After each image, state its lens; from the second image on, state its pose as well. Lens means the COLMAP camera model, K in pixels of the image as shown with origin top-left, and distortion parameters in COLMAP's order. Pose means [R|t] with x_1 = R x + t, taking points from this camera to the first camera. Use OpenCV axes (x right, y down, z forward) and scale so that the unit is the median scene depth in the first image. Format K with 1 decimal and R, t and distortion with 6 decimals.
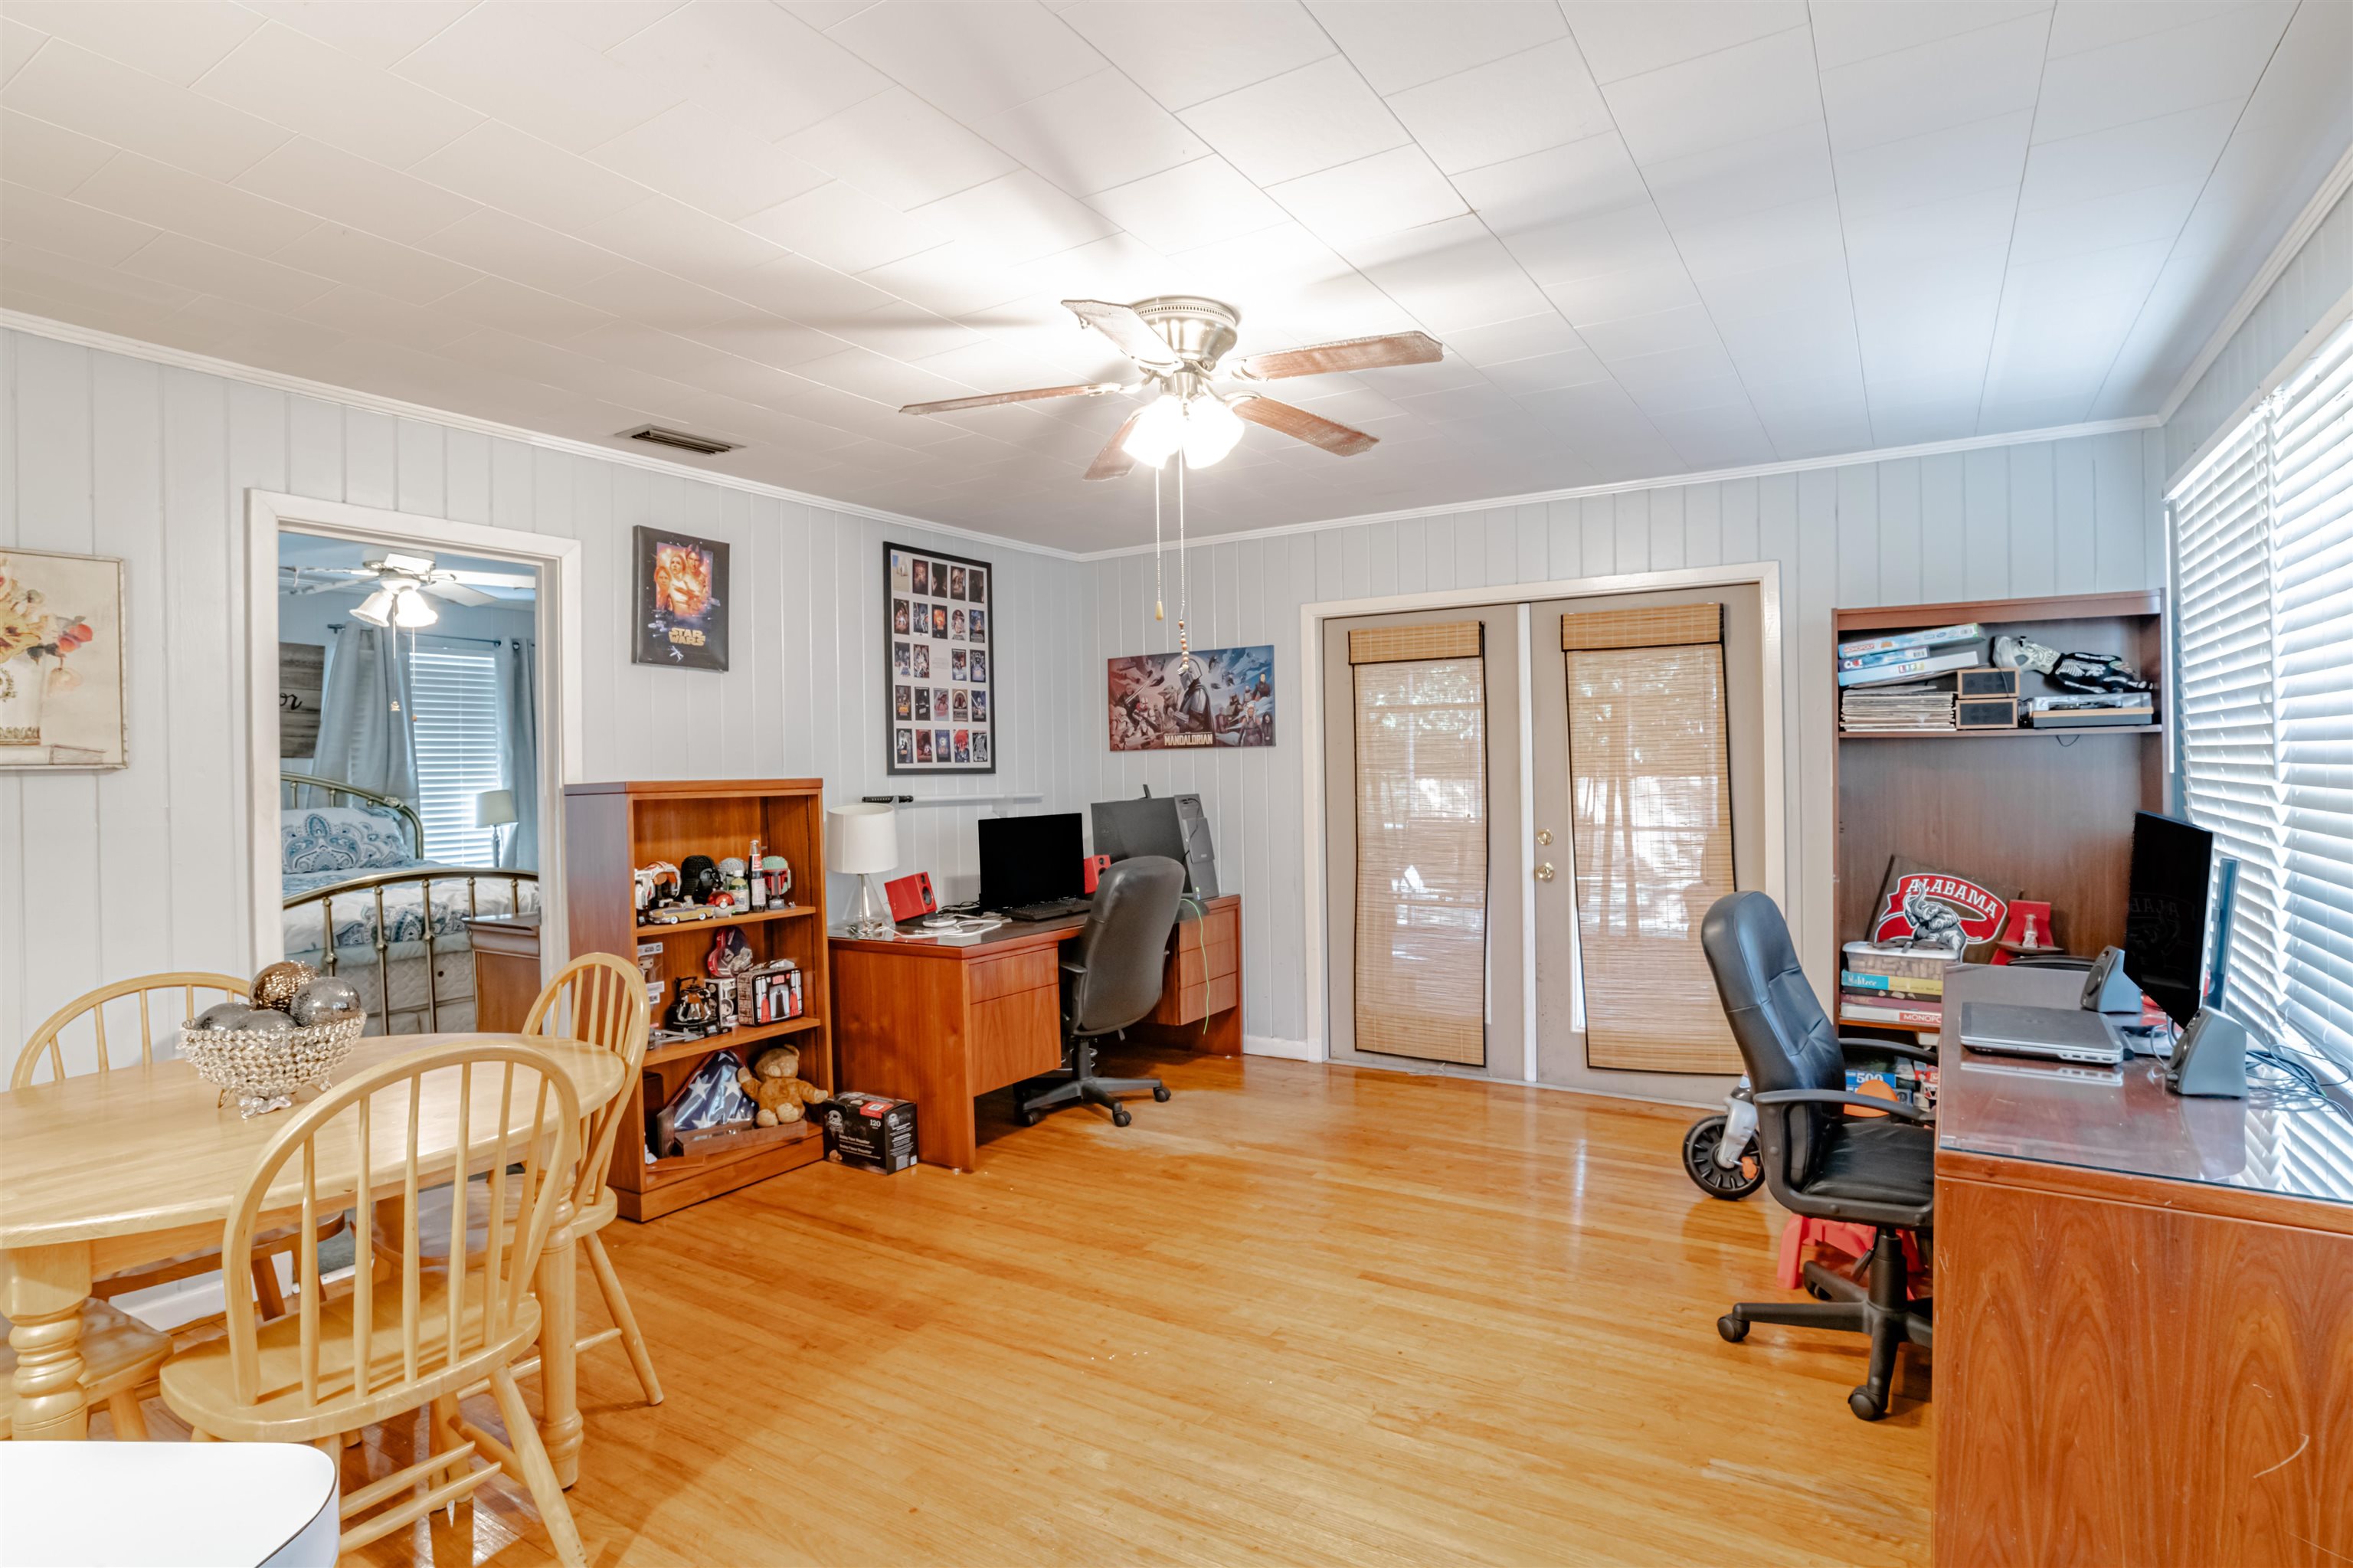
lens RADIAL K [[1197.8, 0, 1180.4], [0, 1197.8, 772.9], [0, 0, 1]] dist [-0.046912, 0.020364]
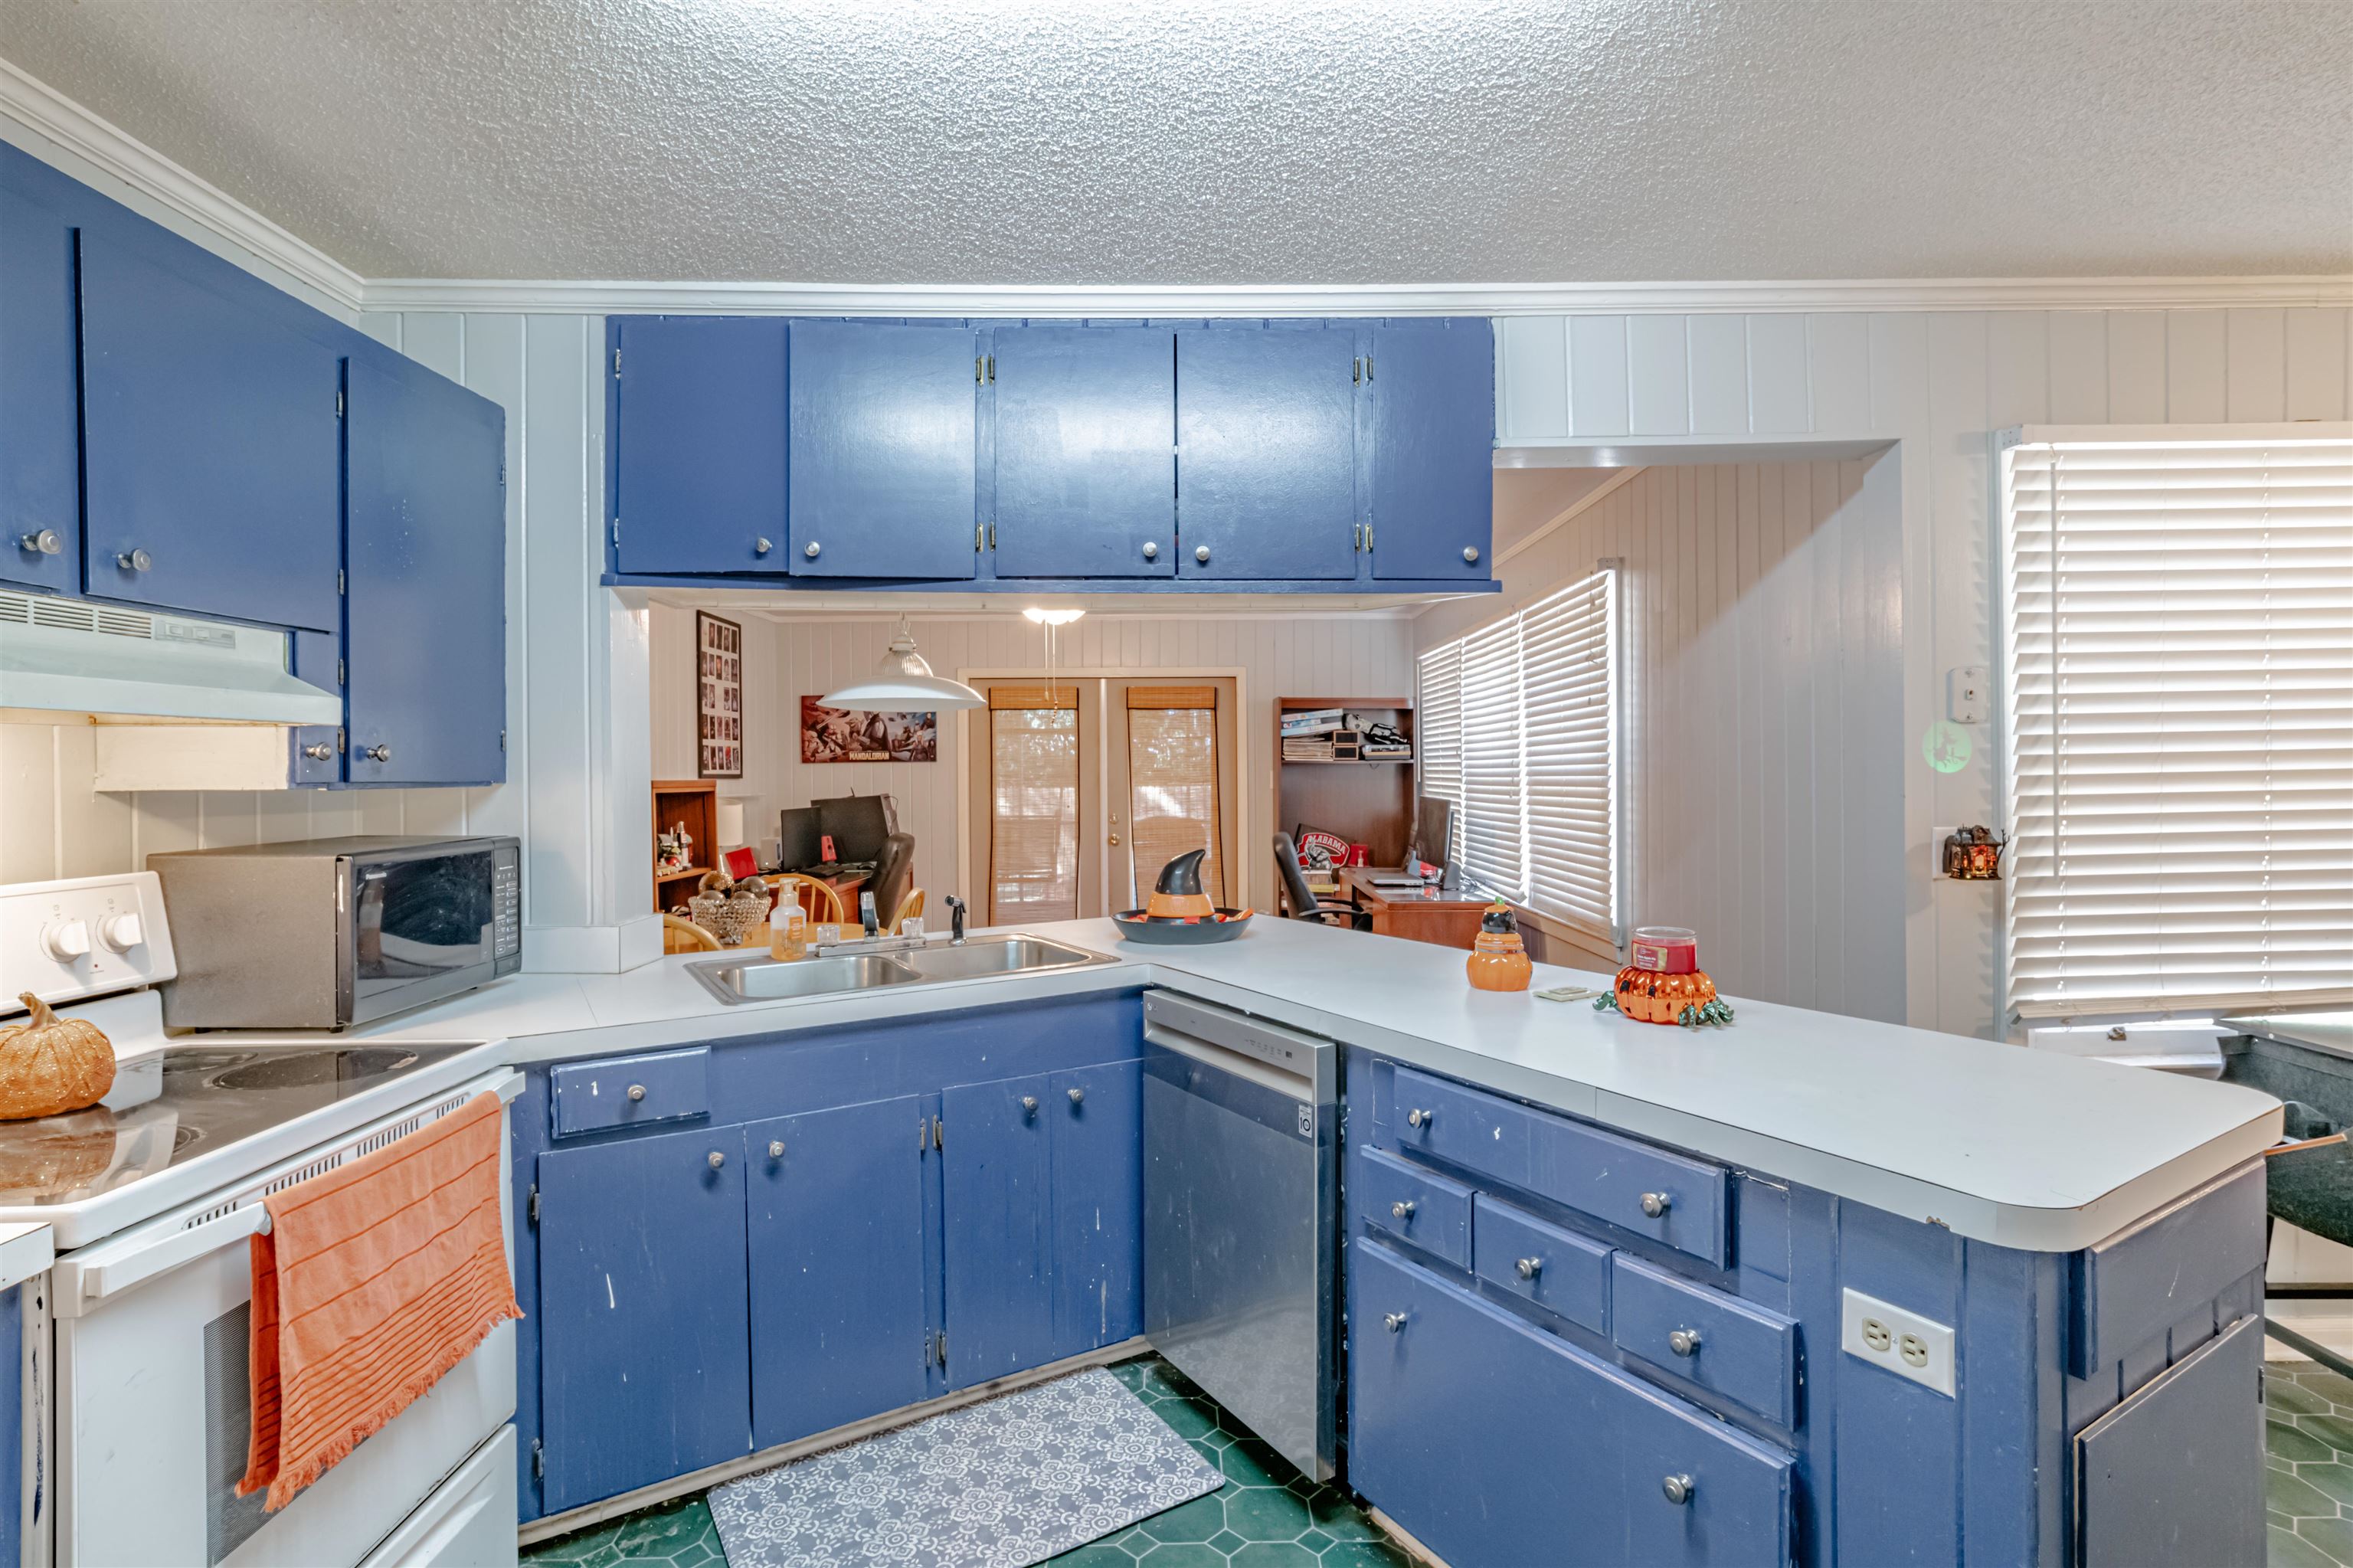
lens RADIAL K [[1197.8, 0, 1213.1], [0, 1197.8, 766.6], [0, 0, 1]] dist [-0.046912, 0.020364]
pose [[0.838121, 0.013963, 0.545306, -0.457322], [-0.004395, 0.999813, -0.018845, 0.010338], [-0.545467, 0.013398, 0.838025, -0.442237]]
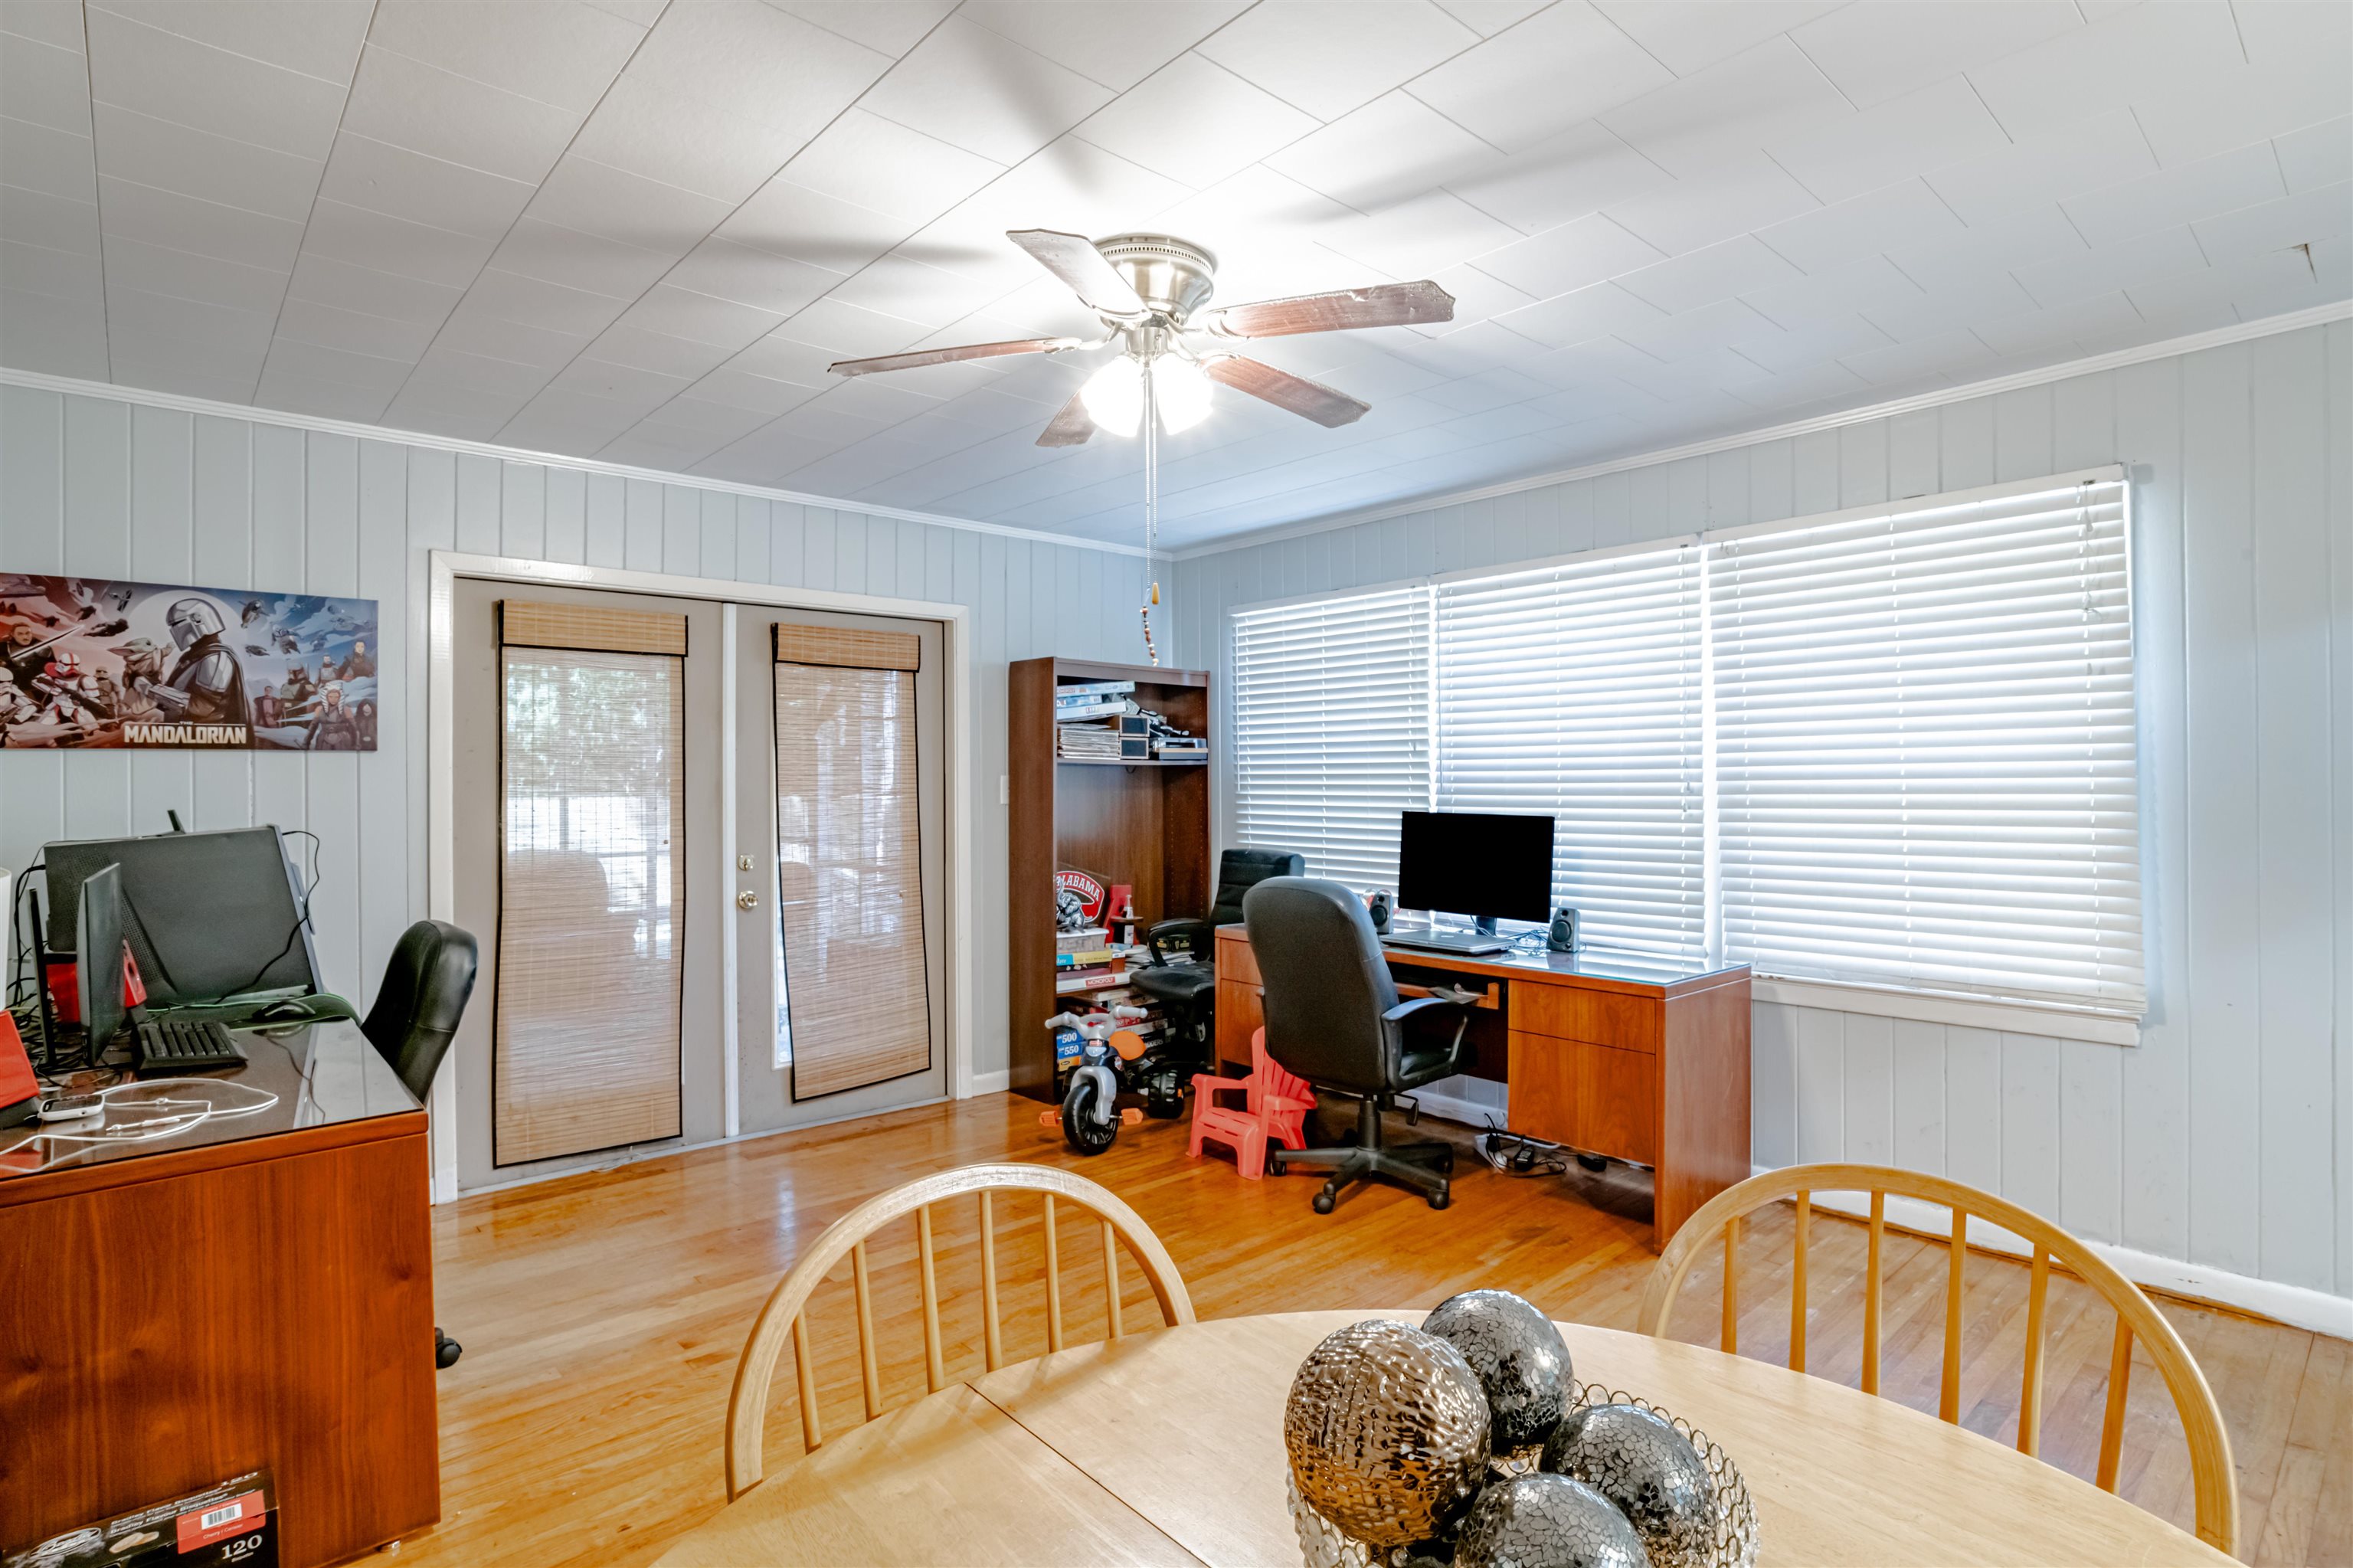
lens RADIAL K [[1197.8, 0, 1181.4], [0, 1197.8, 784.4], [0, 0, 1]] dist [-0.046912, 0.020364]
pose [[0.275279, 0.013512, 0.961269, -0.445553], [0.006905, 0.999848, -0.016031, 0.010169], [-0.961339, 0.011050, 0.275144, 0.399829]]
